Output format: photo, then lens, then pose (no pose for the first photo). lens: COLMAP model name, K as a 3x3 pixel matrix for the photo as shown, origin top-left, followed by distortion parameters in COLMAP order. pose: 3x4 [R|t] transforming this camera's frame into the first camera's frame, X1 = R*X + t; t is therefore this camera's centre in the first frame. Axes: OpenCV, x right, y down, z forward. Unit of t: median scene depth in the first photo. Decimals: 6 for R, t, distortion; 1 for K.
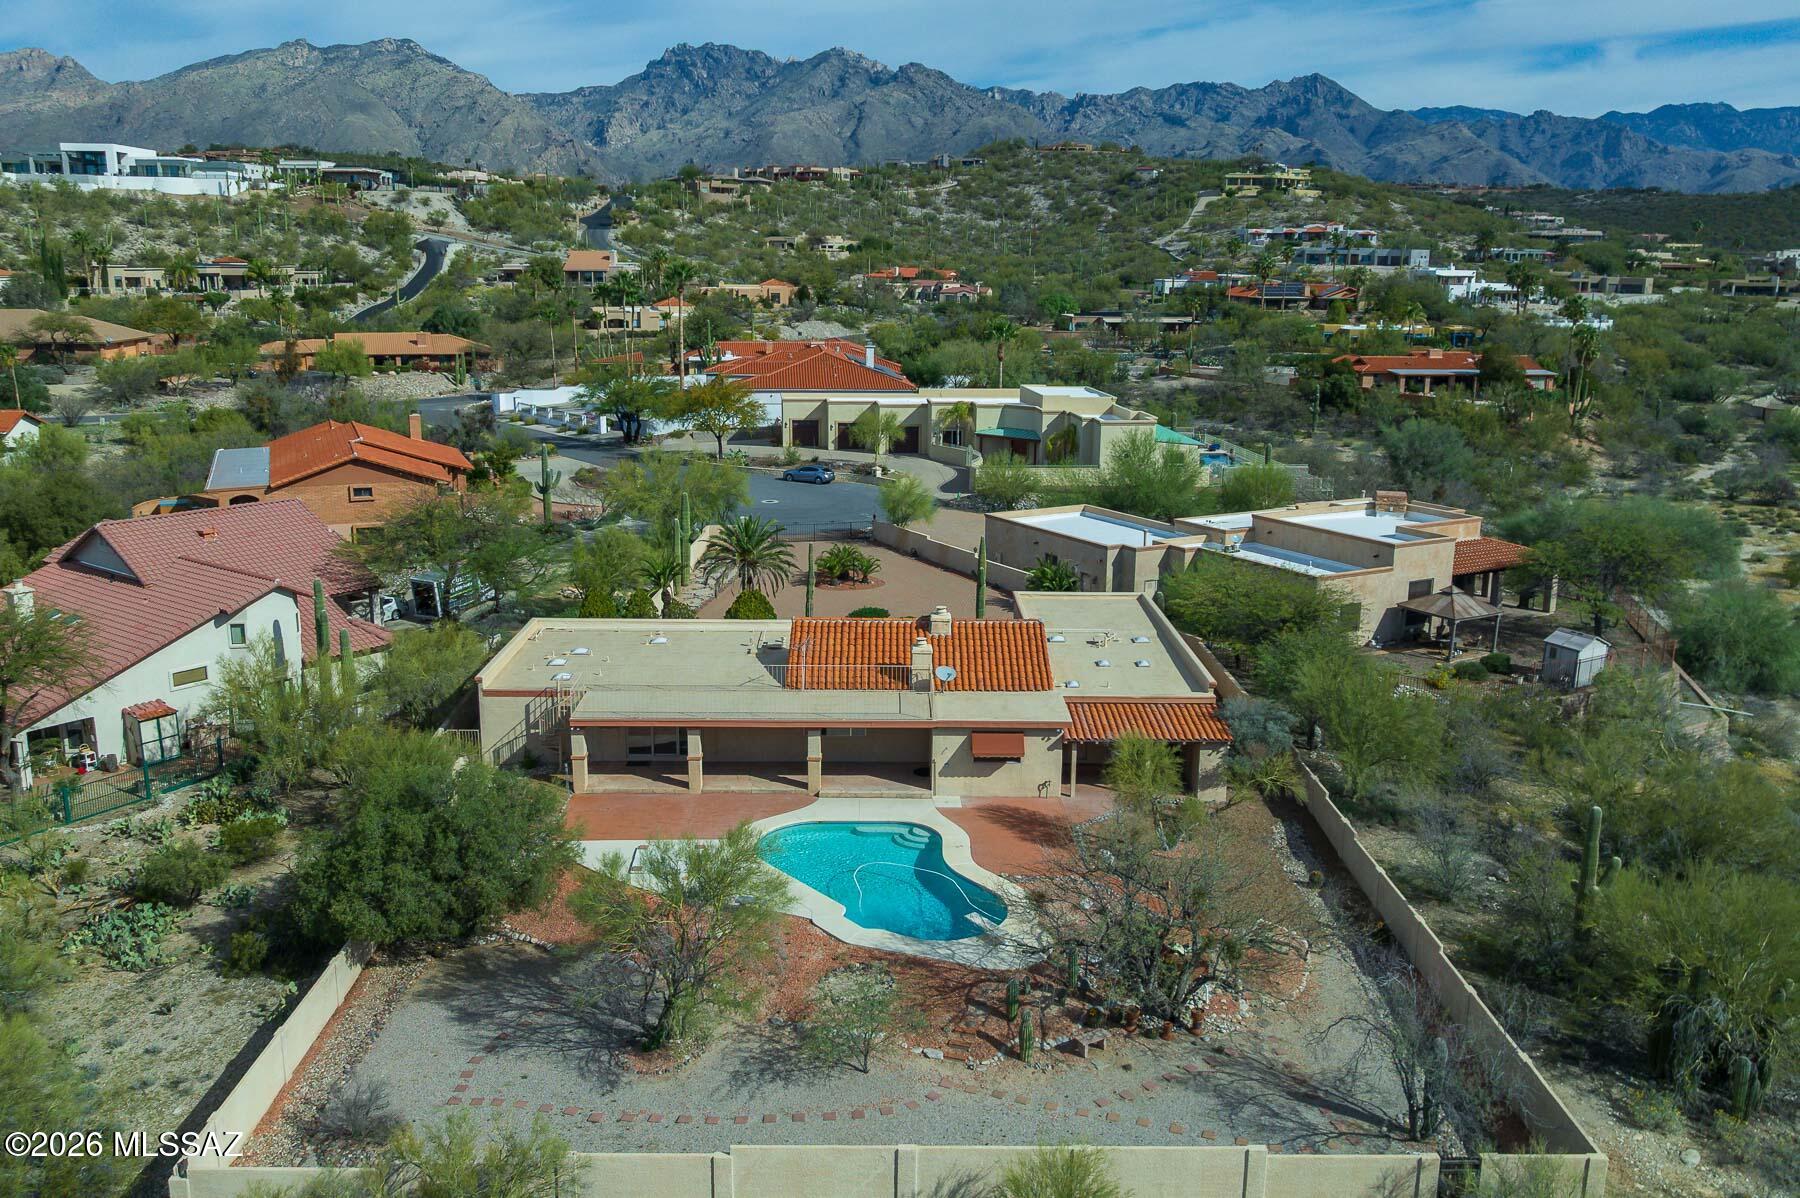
lens RADIAL K [[1514.3, 0, 900.0], [0, 1514.3, 599.0], [0, 0, 1]] dist [-0.015157, -0.001309]
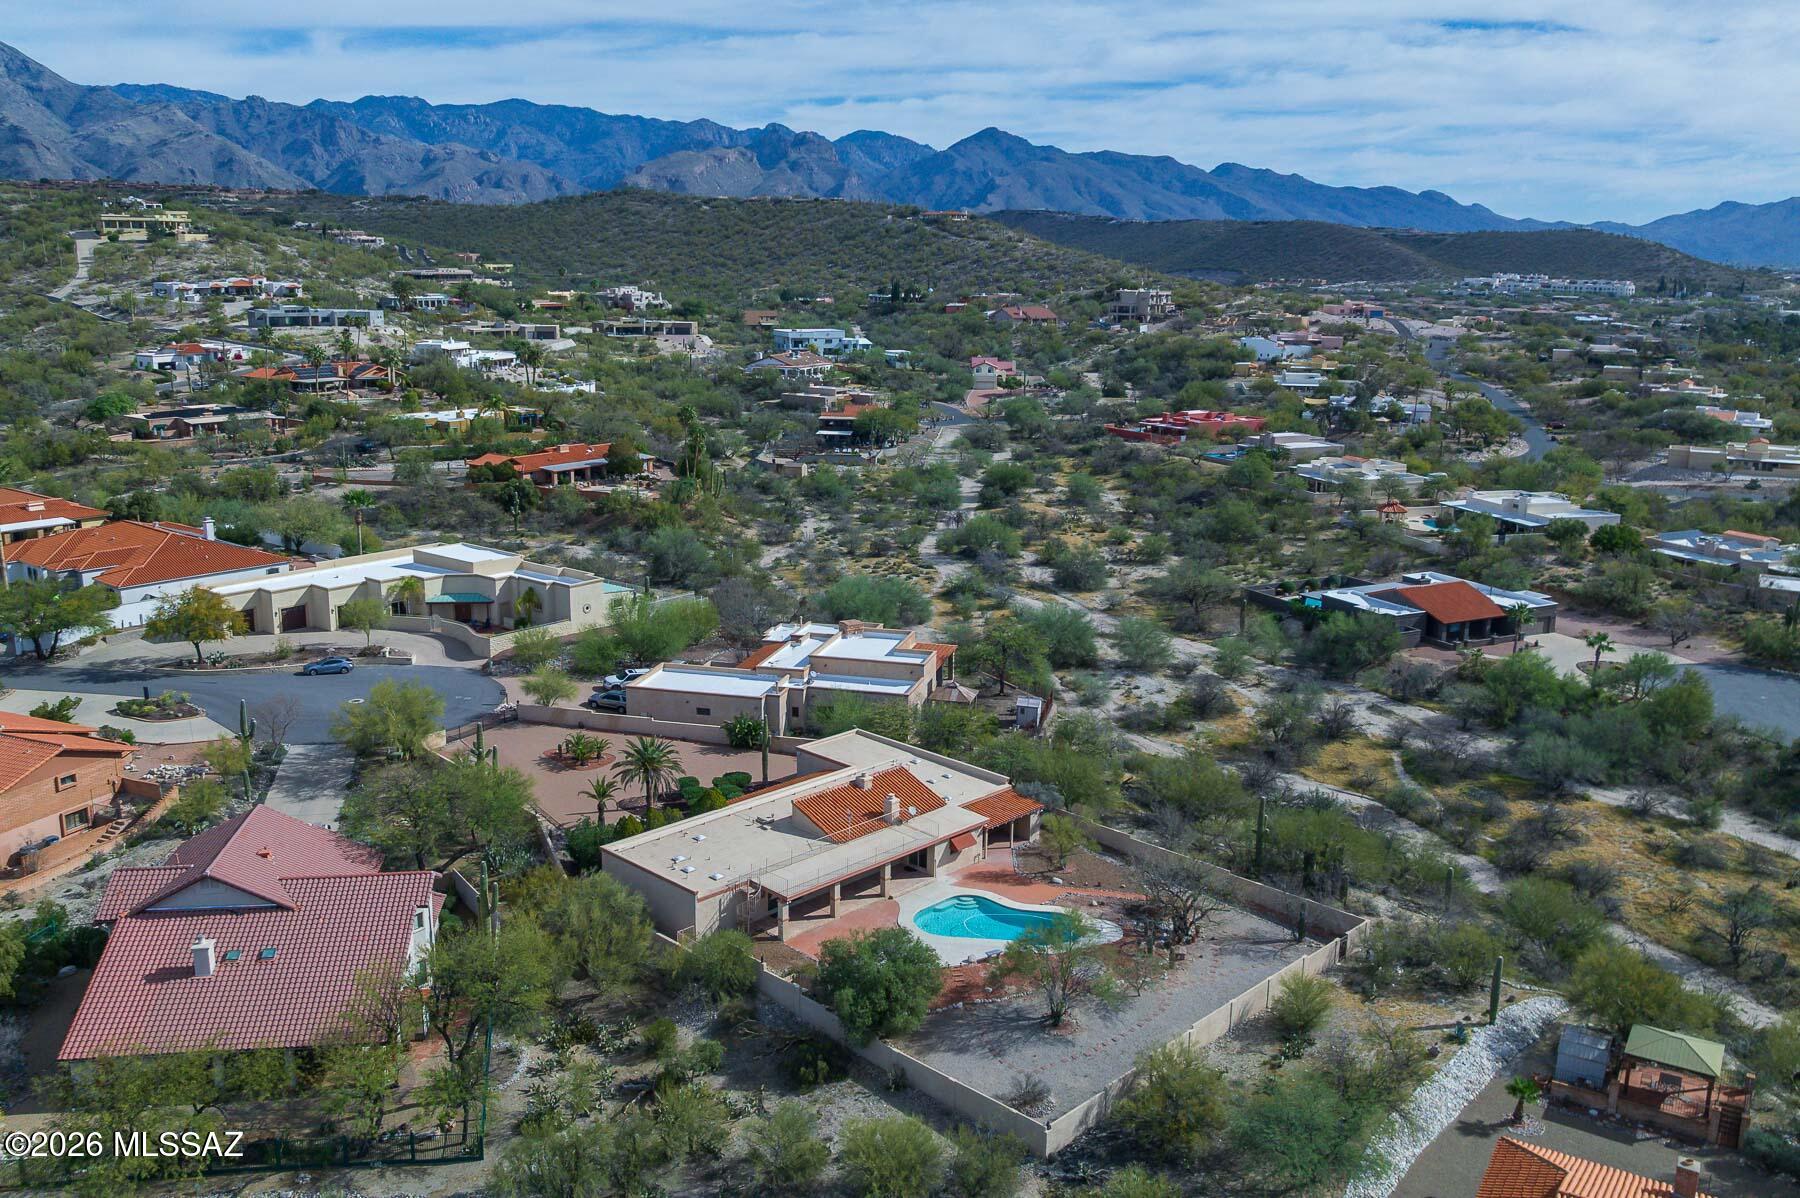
lens RADIAL K [[1514.3, 0, 900.0], [0, 1514.3, 599.0], [0, 0, 1]] dist [-0.015157, -0.001309]
pose [[0.711963, -0.161679, 0.683351, -0.228195], [0.154322, 0.985368, 0.072352, -0.064545], [-0.685050, 0.053944, 0.726496, -0.055906]]
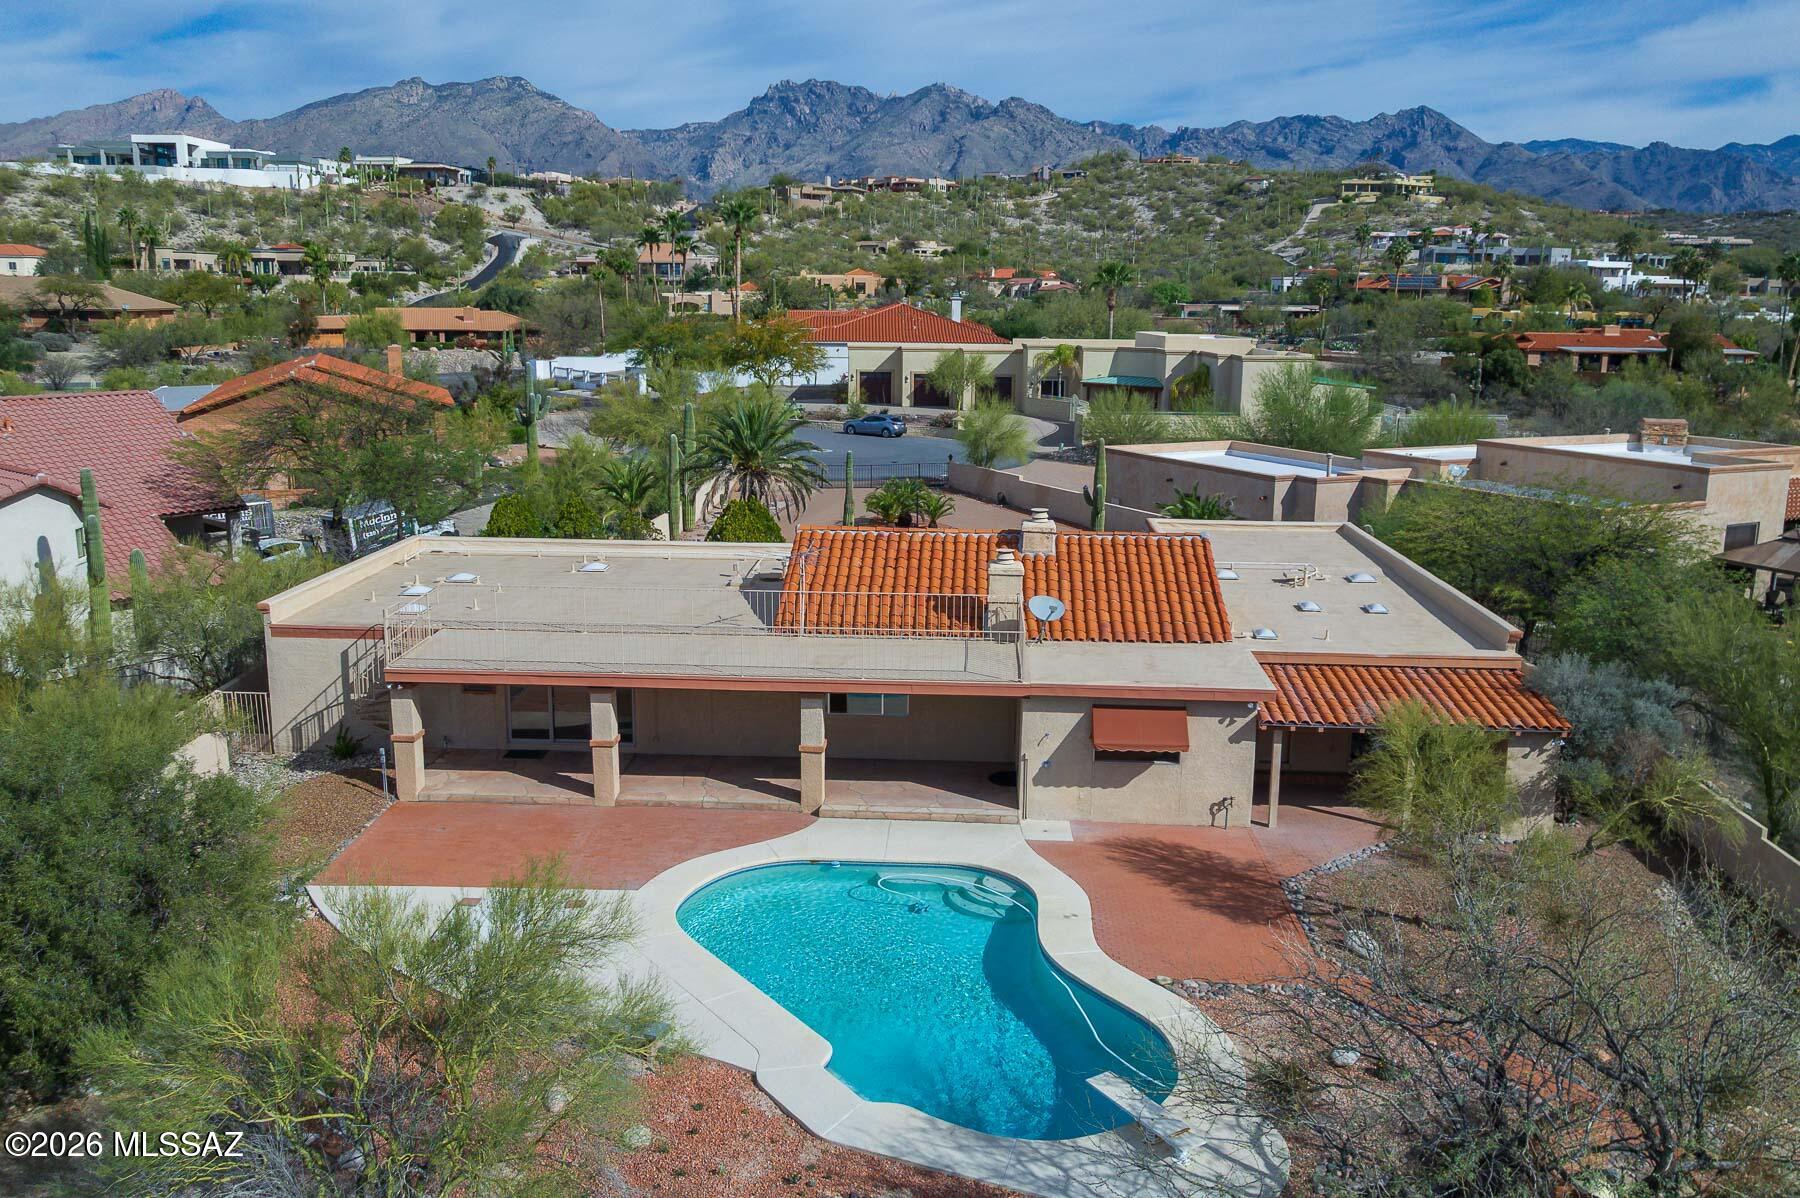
lens RADIAL K [[1514.3, 0, 900.0], [0, 1514.3, 599.0], [0, 0, 1]] dist [-0.015157, -0.001309]
pose [[0.997983, 0.014240, -0.061860, 0.002035], [-0.015572, 0.999656, -0.021108, 0.011804], [0.061538, 0.022029, 0.997862, 0.084471]]
